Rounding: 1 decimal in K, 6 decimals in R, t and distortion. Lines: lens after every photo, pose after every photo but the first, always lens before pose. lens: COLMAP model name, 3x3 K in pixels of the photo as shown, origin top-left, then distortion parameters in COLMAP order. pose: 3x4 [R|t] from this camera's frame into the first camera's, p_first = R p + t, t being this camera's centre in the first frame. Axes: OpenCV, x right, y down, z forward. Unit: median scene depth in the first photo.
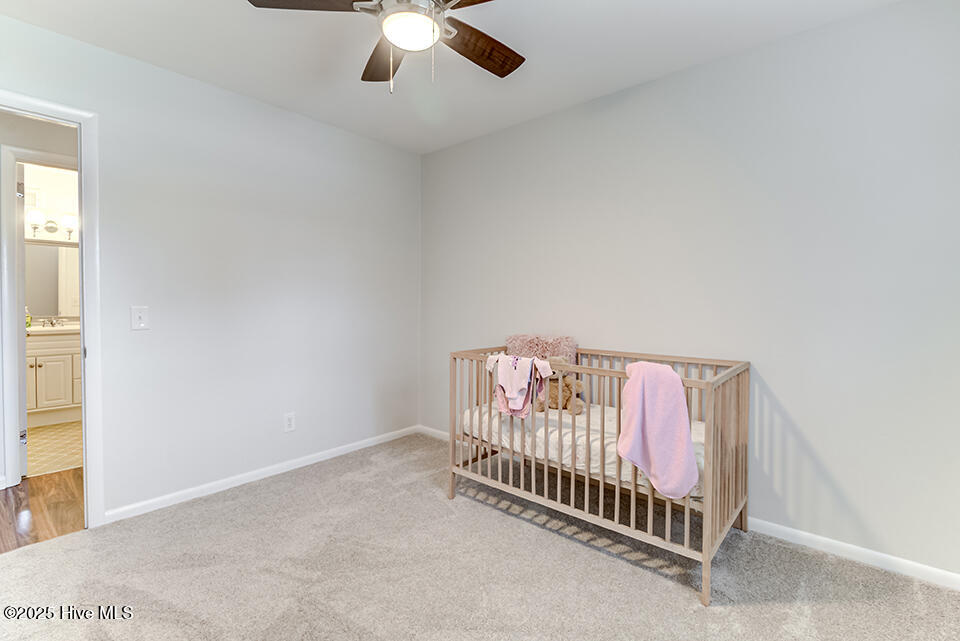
lens RADIAL K [[442.5, 0, 476.5], [0, 442.5, 310.1], [0, 0, 1]] dist [-0.000885, -0.000270]
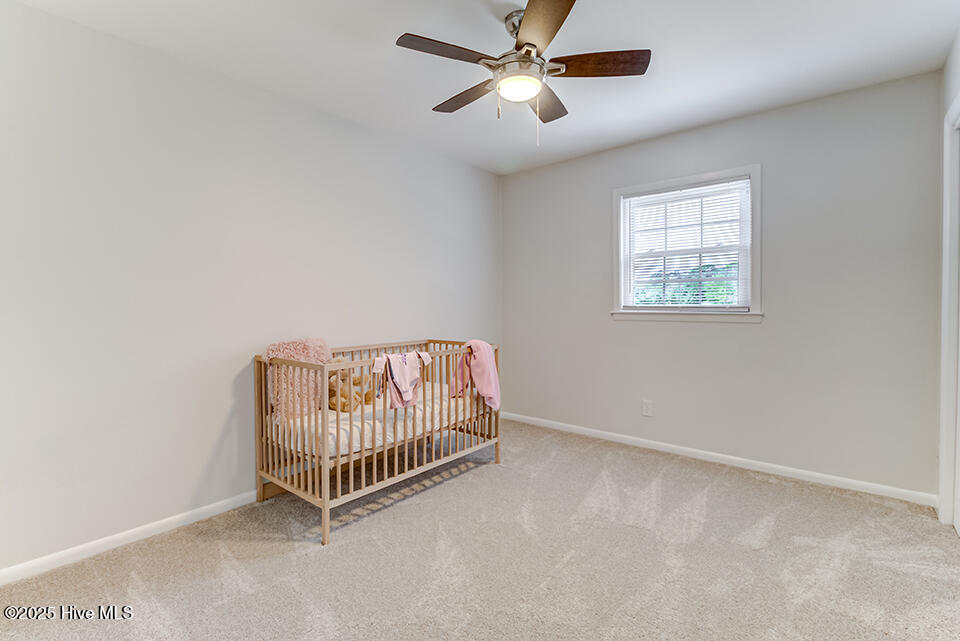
lens RADIAL K [[442.5, 0, 476.5], [0, 442.5, 310.1], [0, 0, 1]] dist [-0.000885, -0.000270]
pose [[-0.031145, -0.026136, 0.999173, -1.042320], [0.013353, 0.999558, 0.026562, -0.027466], [-0.999426, 0.014170, -0.030782, 0.889360]]
